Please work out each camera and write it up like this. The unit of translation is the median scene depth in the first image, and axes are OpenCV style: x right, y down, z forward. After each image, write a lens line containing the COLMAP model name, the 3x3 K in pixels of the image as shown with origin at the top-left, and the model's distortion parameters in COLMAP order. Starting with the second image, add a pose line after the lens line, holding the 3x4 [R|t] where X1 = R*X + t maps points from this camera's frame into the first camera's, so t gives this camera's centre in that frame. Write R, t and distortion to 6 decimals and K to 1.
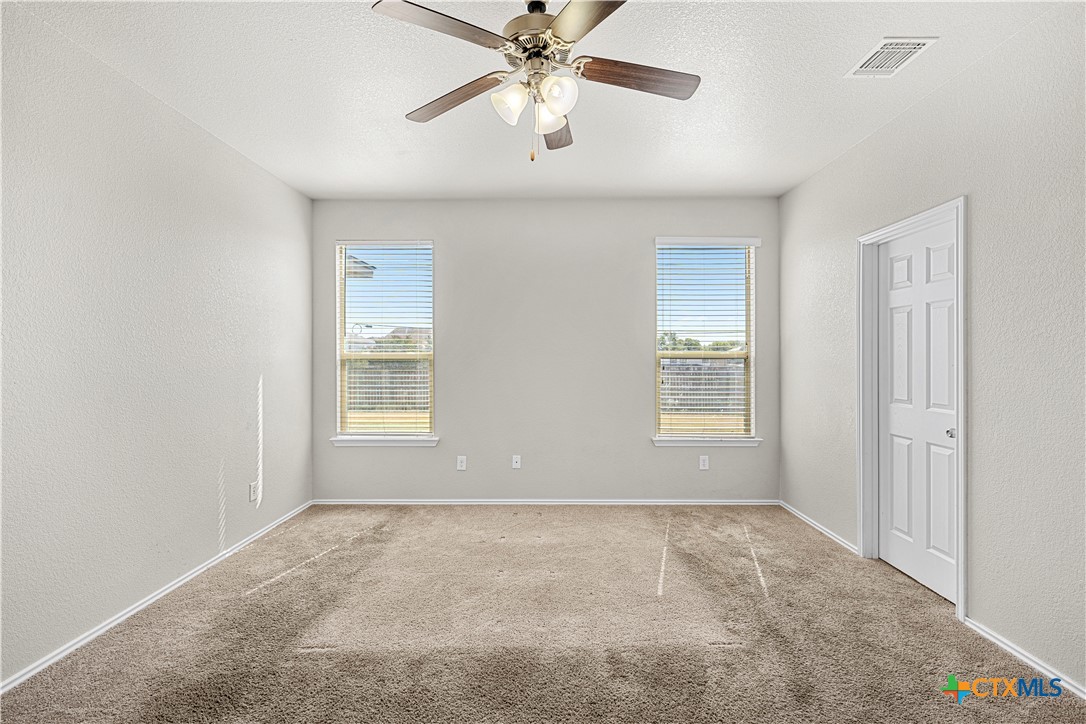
lens RADIAL K [[492.7, 0, 552.0], [0, 492.7, 359.6], [0, 0, 1]] dist [0.008359, -0.004914]
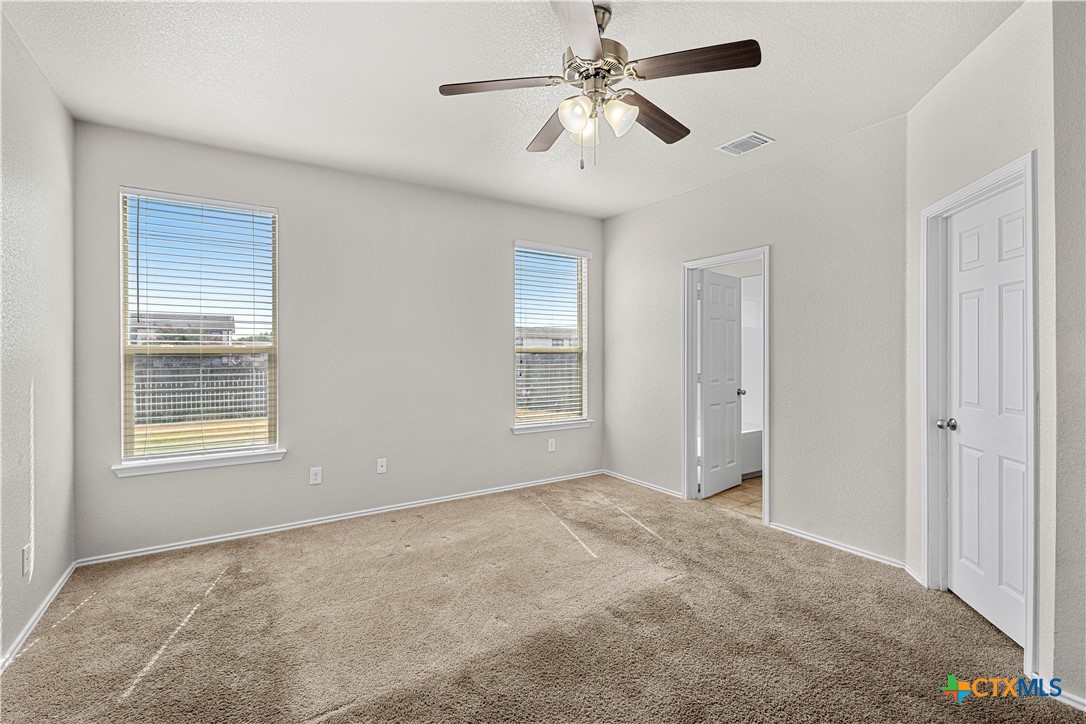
lens RADIAL K [[492.7, 0, 550.4], [0, 492.7, 354.9], [0, 0, 1]] dist [0.008359, -0.004914]
pose [[0.827736, -0.002657, 0.561111, -0.383104], [0.002447, 0.999996, 0.001126, 0.001357], [-0.561112, 0.000441, 0.827740, 0.080091]]
